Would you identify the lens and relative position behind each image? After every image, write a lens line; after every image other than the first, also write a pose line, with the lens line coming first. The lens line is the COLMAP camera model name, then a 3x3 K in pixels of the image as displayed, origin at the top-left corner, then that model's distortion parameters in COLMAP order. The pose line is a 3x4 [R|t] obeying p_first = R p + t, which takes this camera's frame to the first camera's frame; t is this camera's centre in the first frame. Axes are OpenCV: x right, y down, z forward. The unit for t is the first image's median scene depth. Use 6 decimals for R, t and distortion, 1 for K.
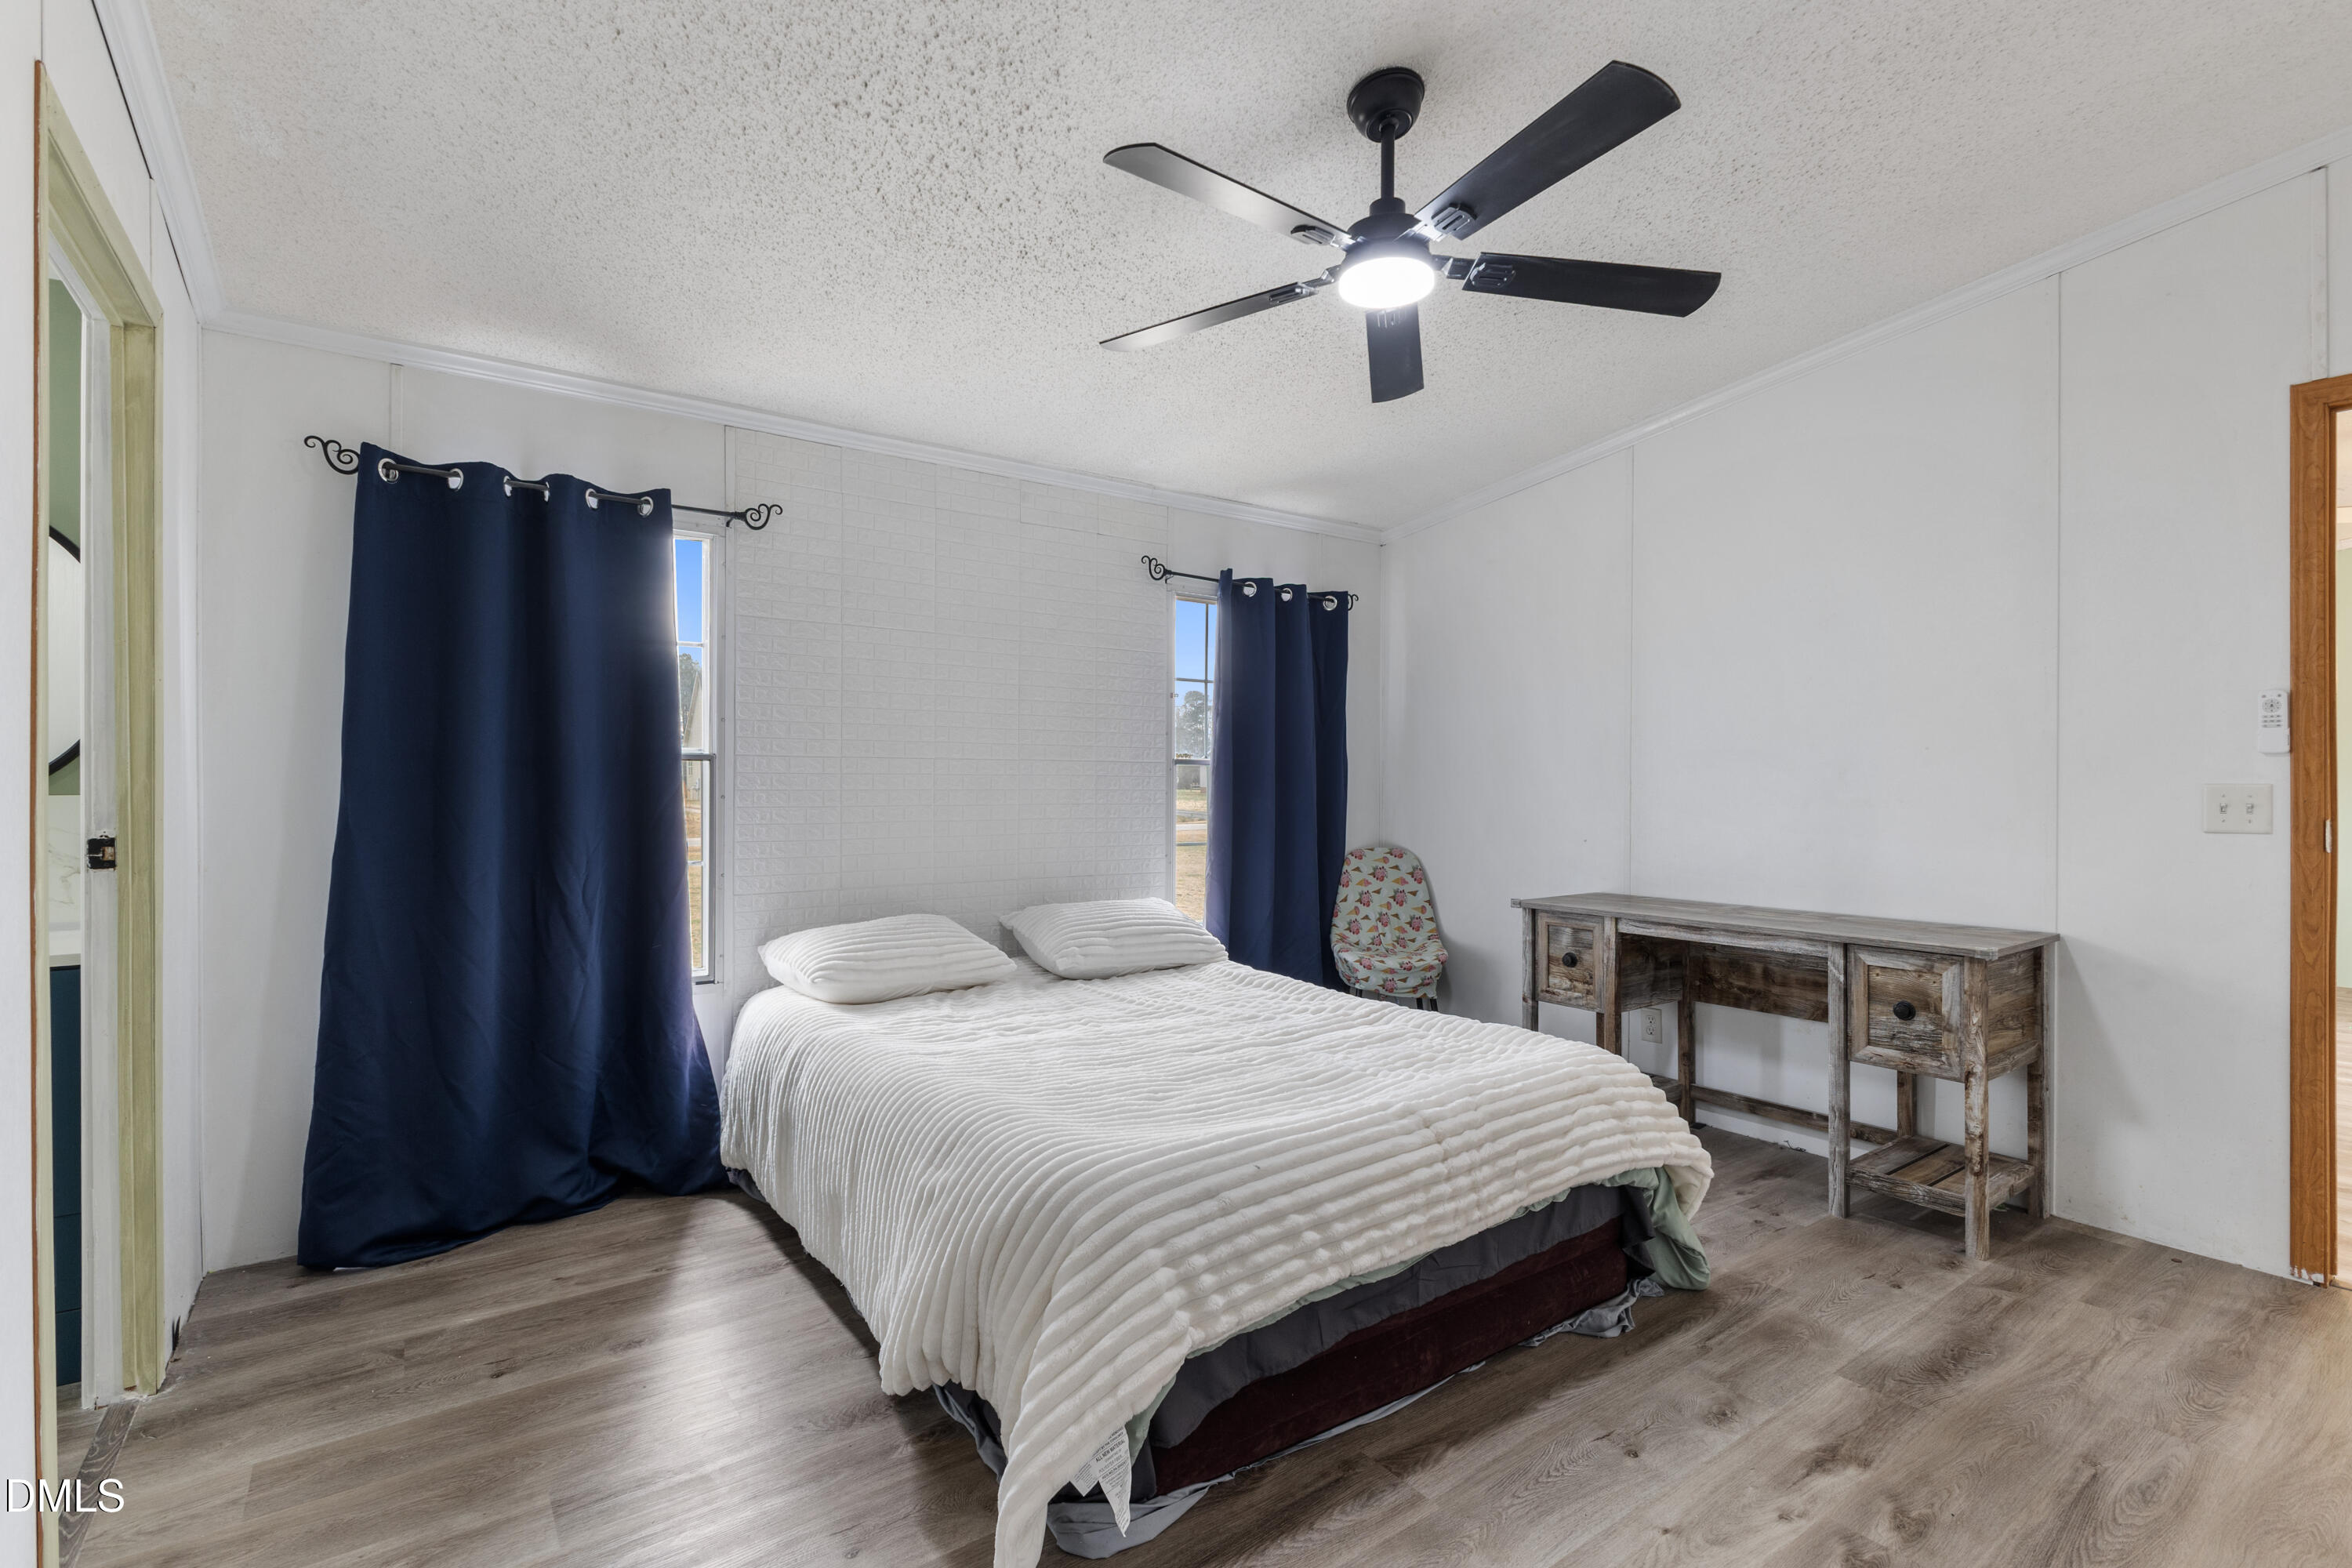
lens RADIAL K [[1059.5, 0, 1175.4], [0, 1059.5, 777.0], [0, 0, 1]] dist [0.002213, -0.001512]
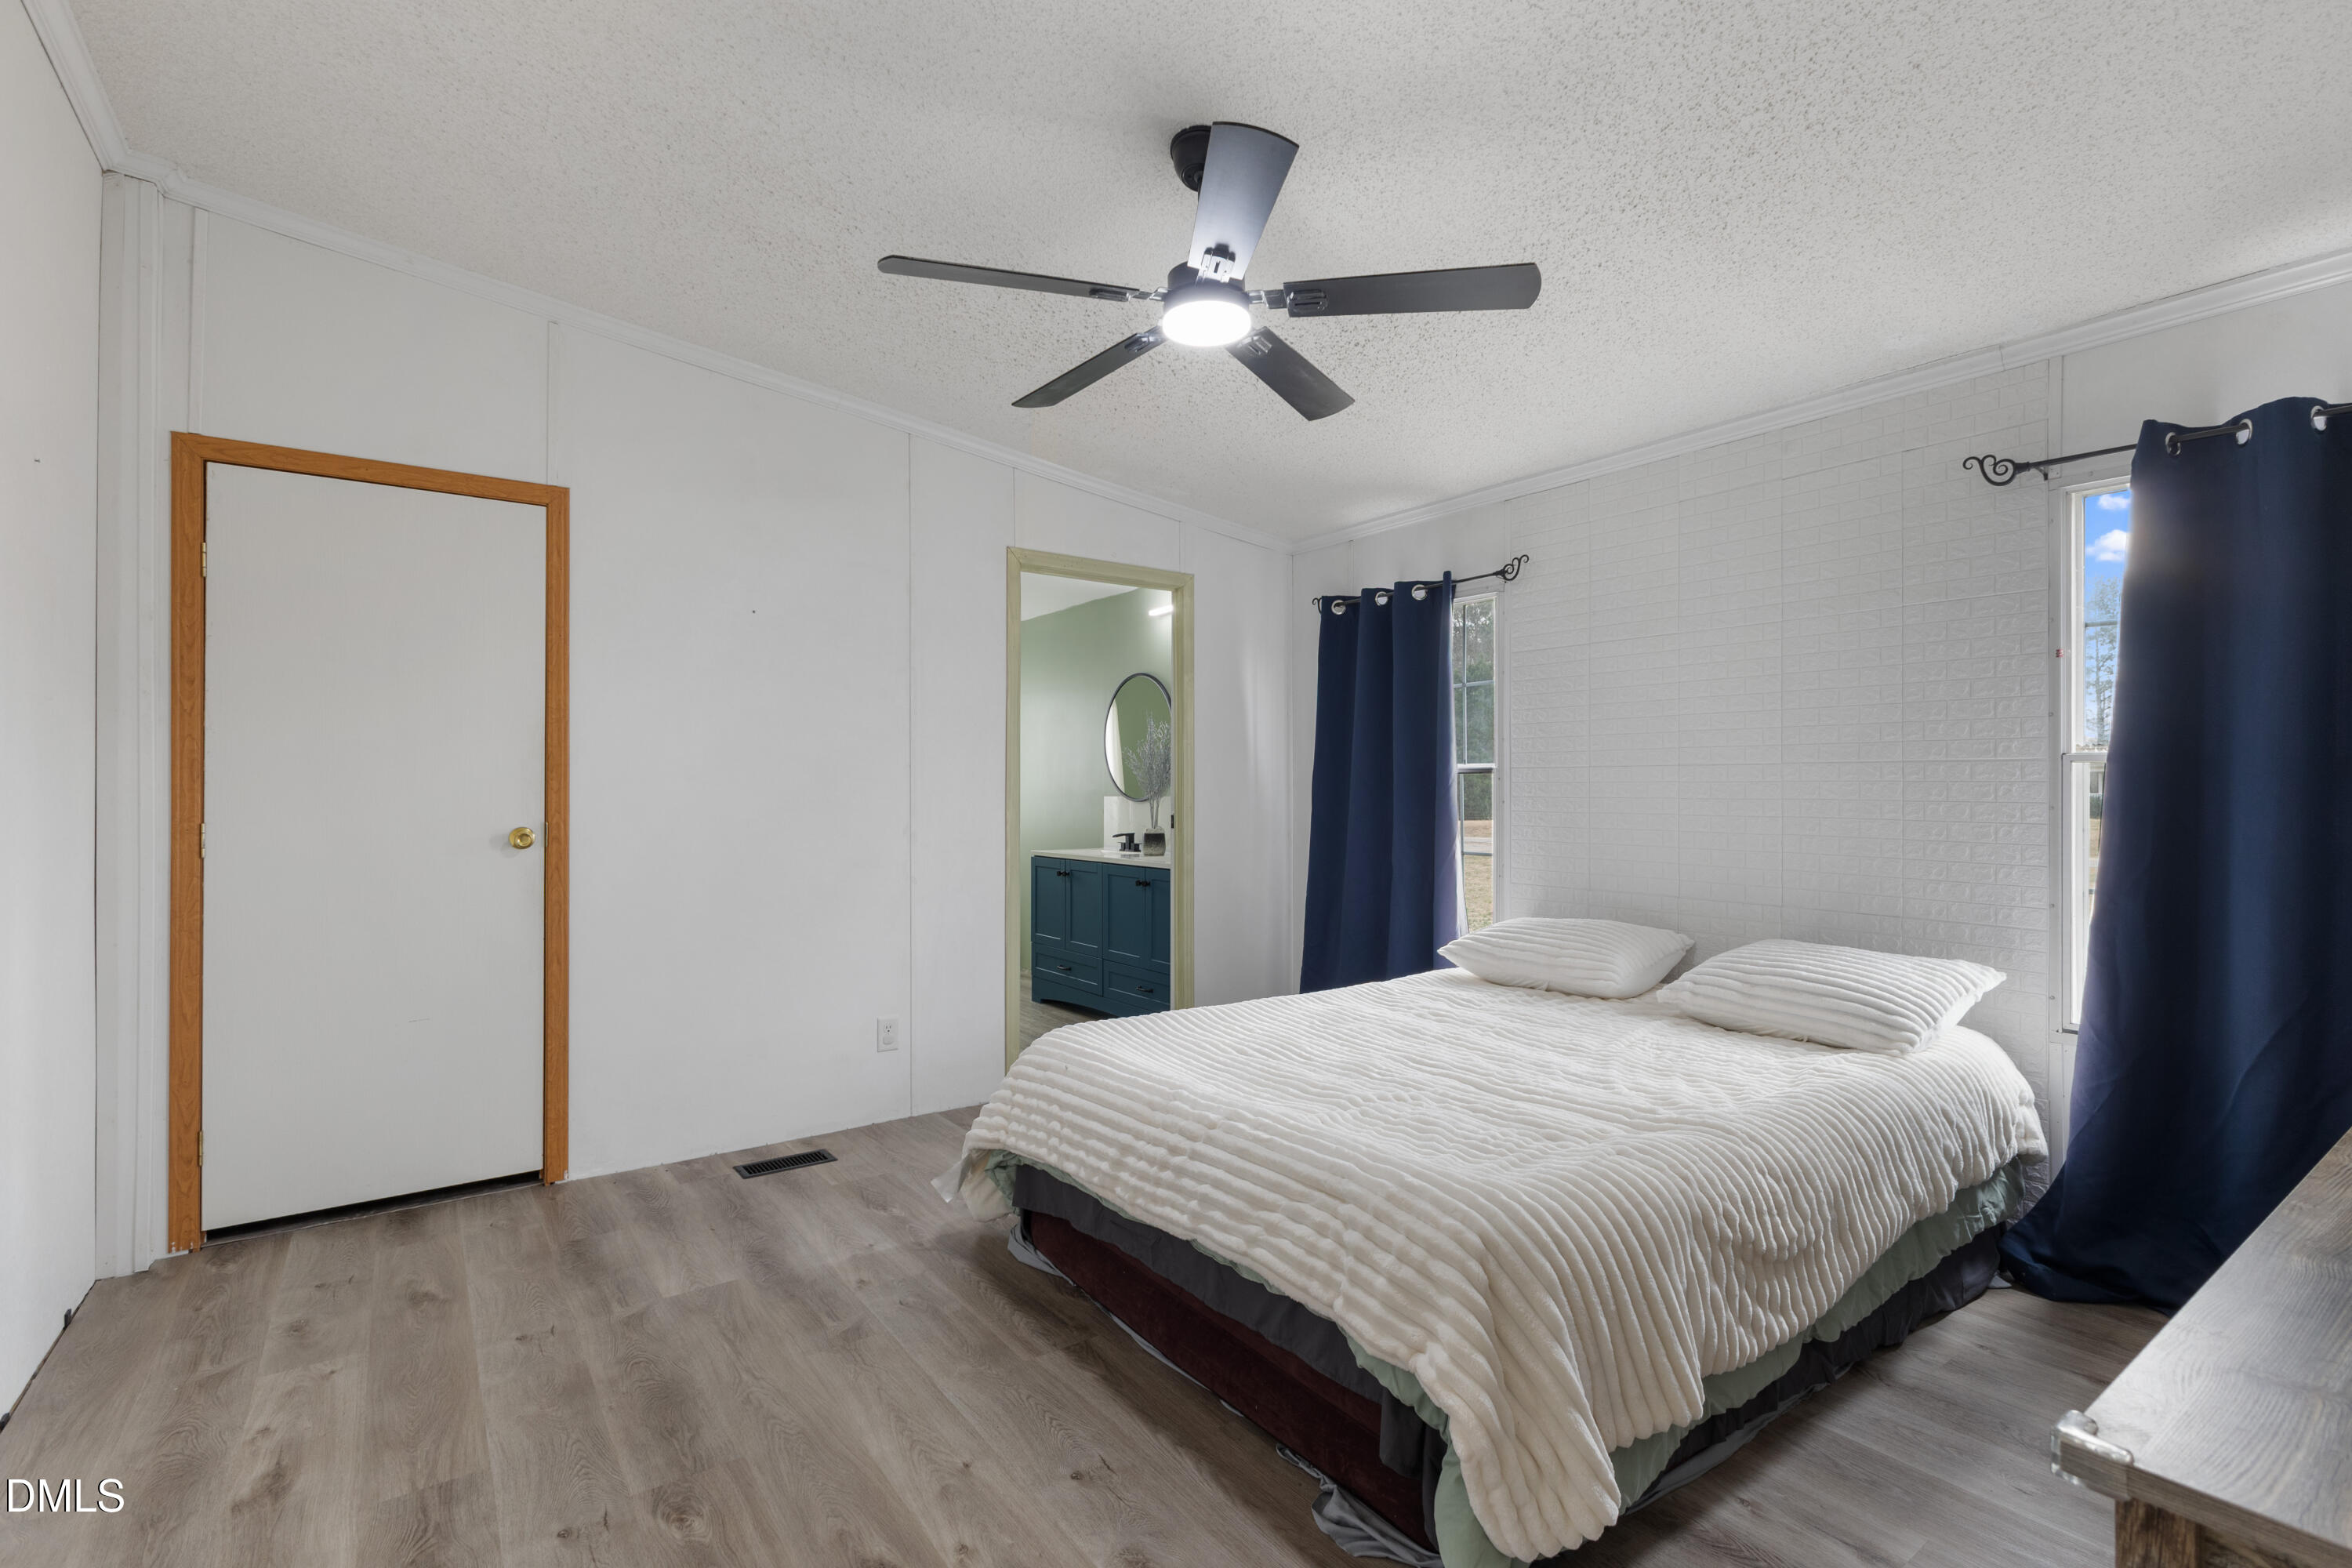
lens RADIAL K [[1059.5, 0, 1174.7], [0, 1059.5, 781.9], [0, 0, 1]] dist [0.002213, -0.001512]
pose [[0.039190, 0.003581, -0.999225, 1.173376], [-0.000344, 0.999994, 0.003570, -0.005008], [0.999232, 0.000204, 0.039191, 0.874330]]
